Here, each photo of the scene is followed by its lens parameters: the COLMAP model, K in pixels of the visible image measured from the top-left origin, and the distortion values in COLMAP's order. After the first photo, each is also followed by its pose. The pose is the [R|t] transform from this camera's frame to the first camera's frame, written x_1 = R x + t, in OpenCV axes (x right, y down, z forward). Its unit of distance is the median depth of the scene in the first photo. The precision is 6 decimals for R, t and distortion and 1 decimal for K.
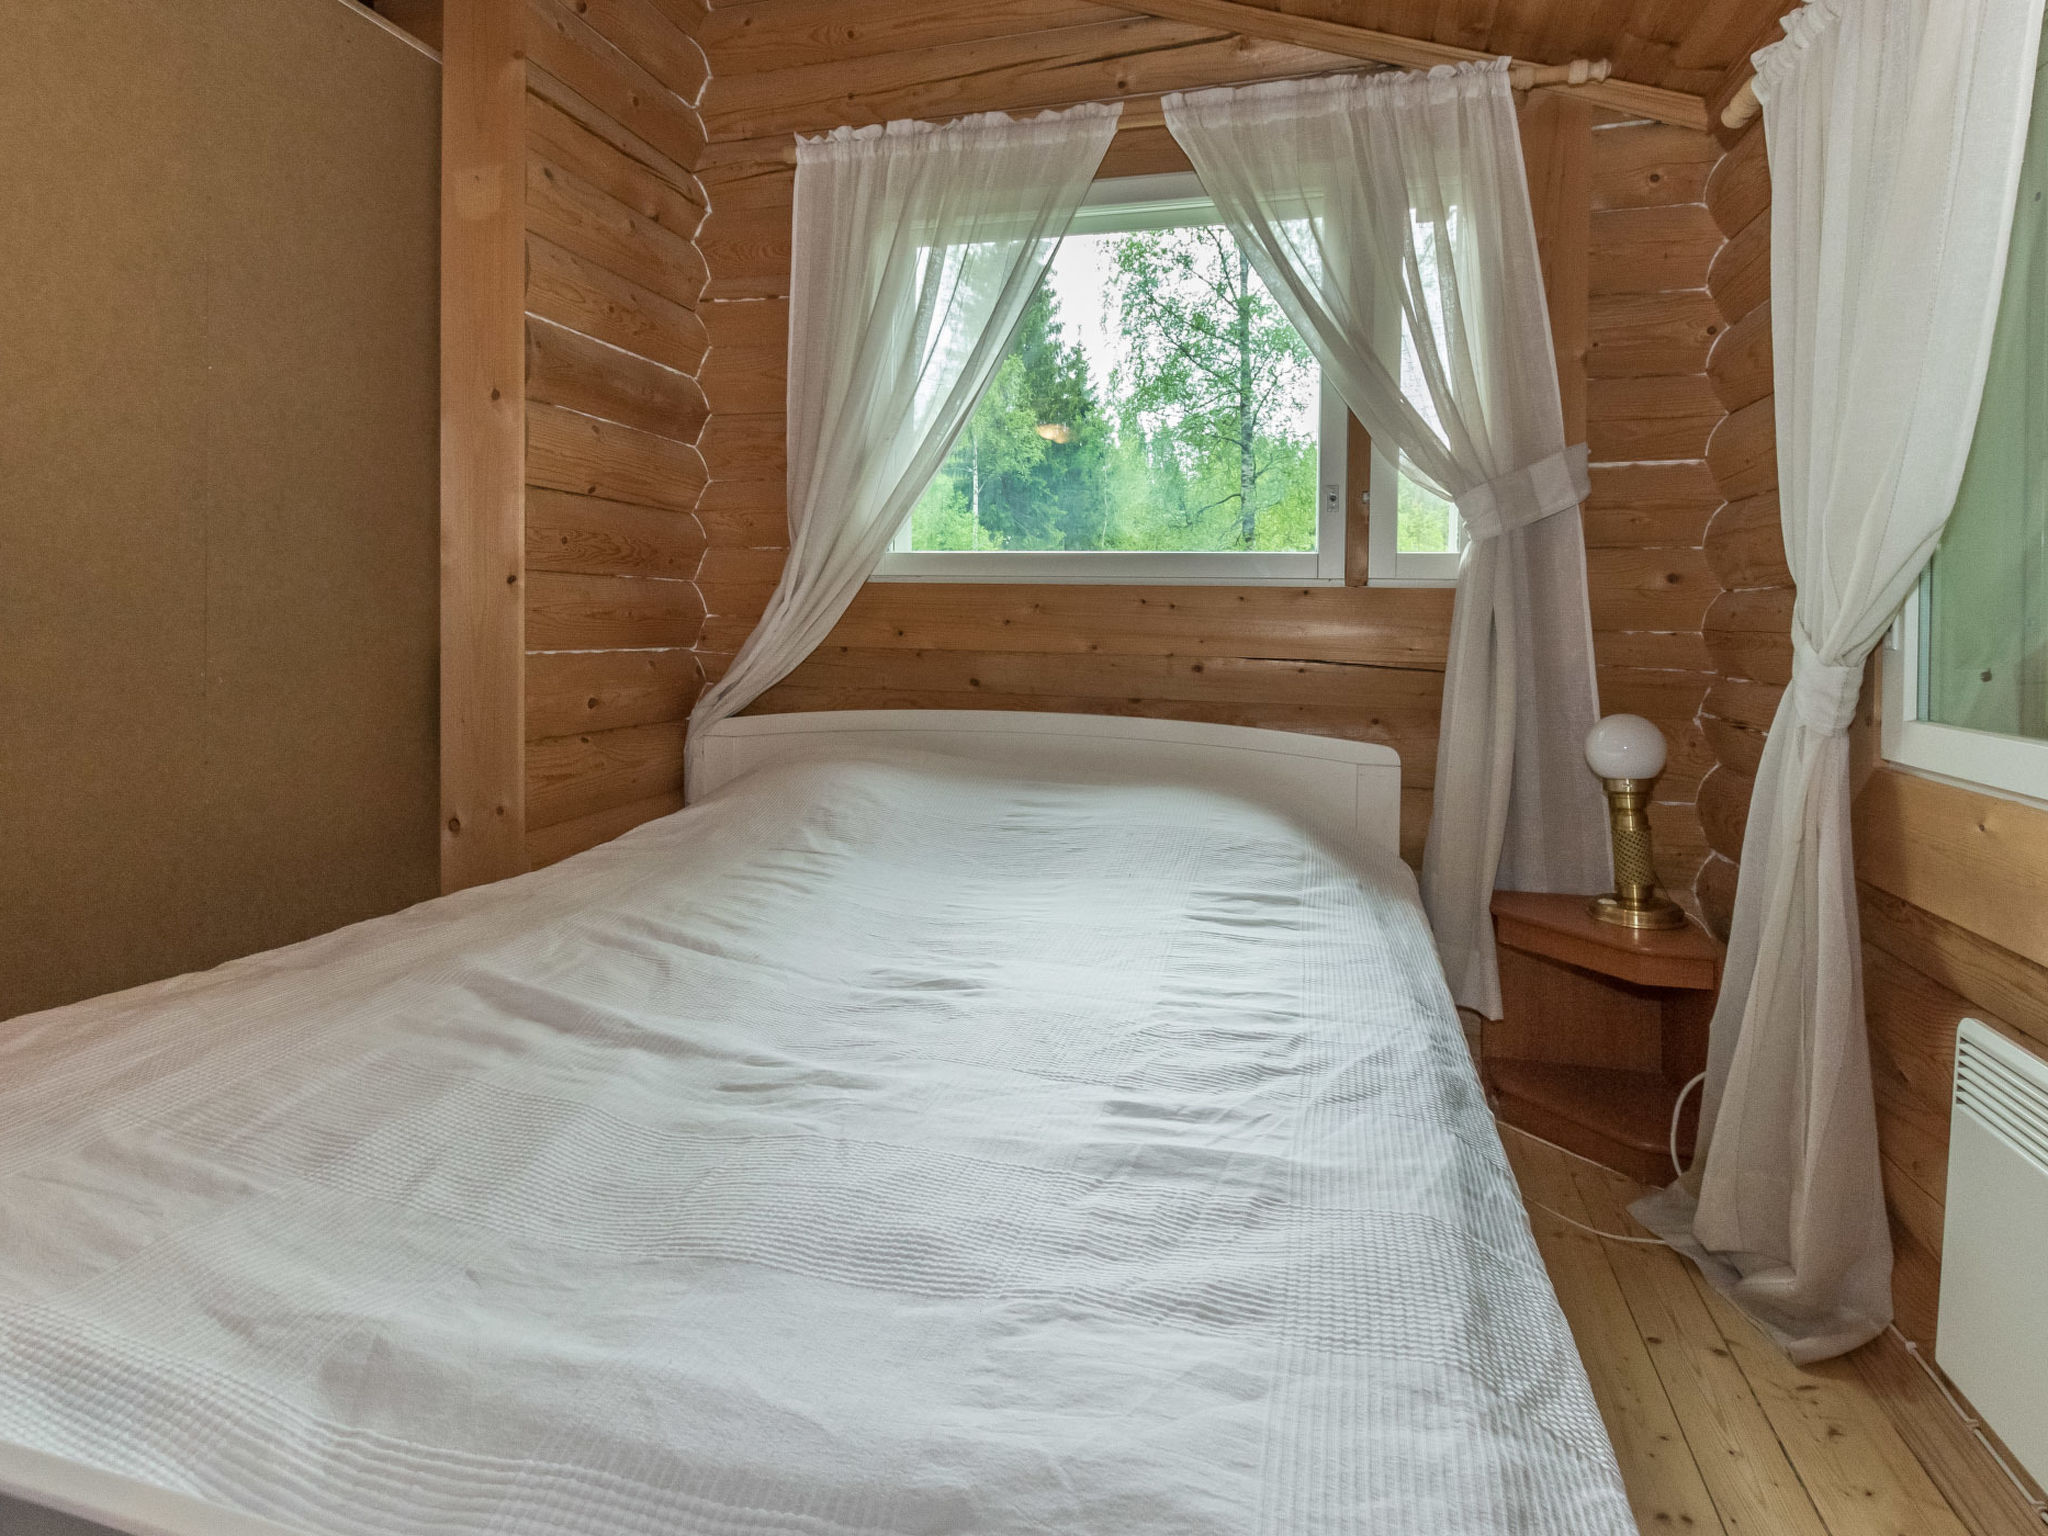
lens RADIAL K [[1043.9, 0, 1022.8], [0, 1043.9, 609.8], [0, 0, 1]] dist [-0.002827, -0.000185]
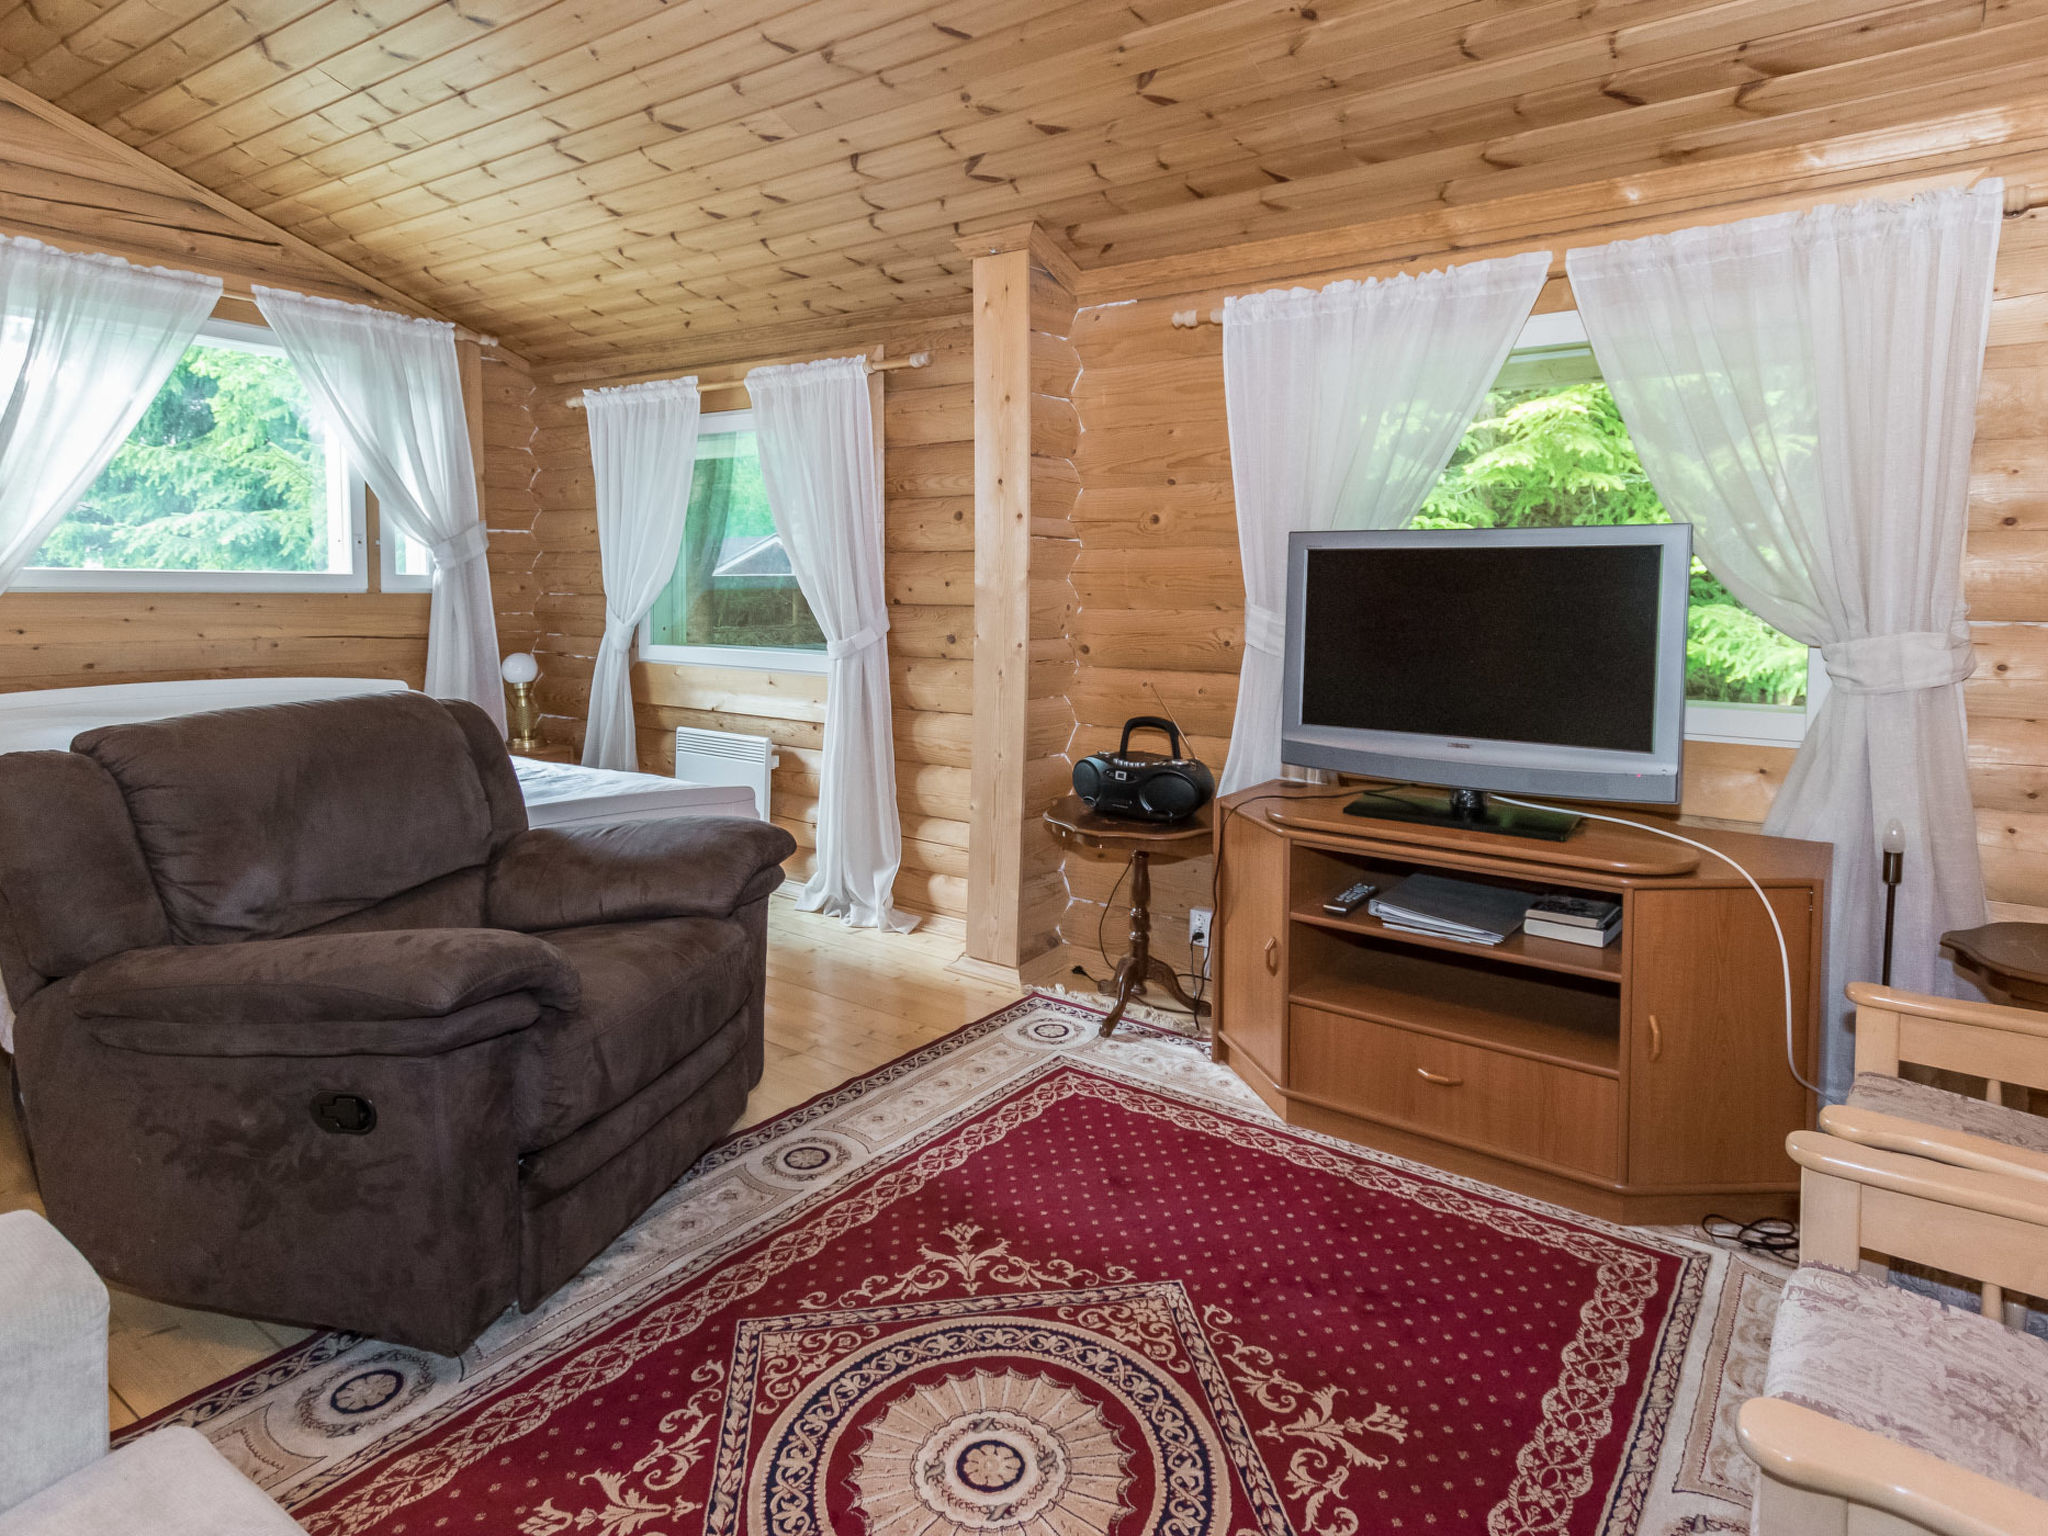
lens RADIAL K [[1187.3, 0, 1024.0], [0, 1187.3, 768.0], [0, 0, 1]] dist [-0.000663, -0.000015]
pose [[0.365614, -0.156402, 0.917532, -1.246386], [-0.007908, 0.985223, 0.171092, -0.088340], [-0.930733, -0.069809, 0.358975, -0.815233]]
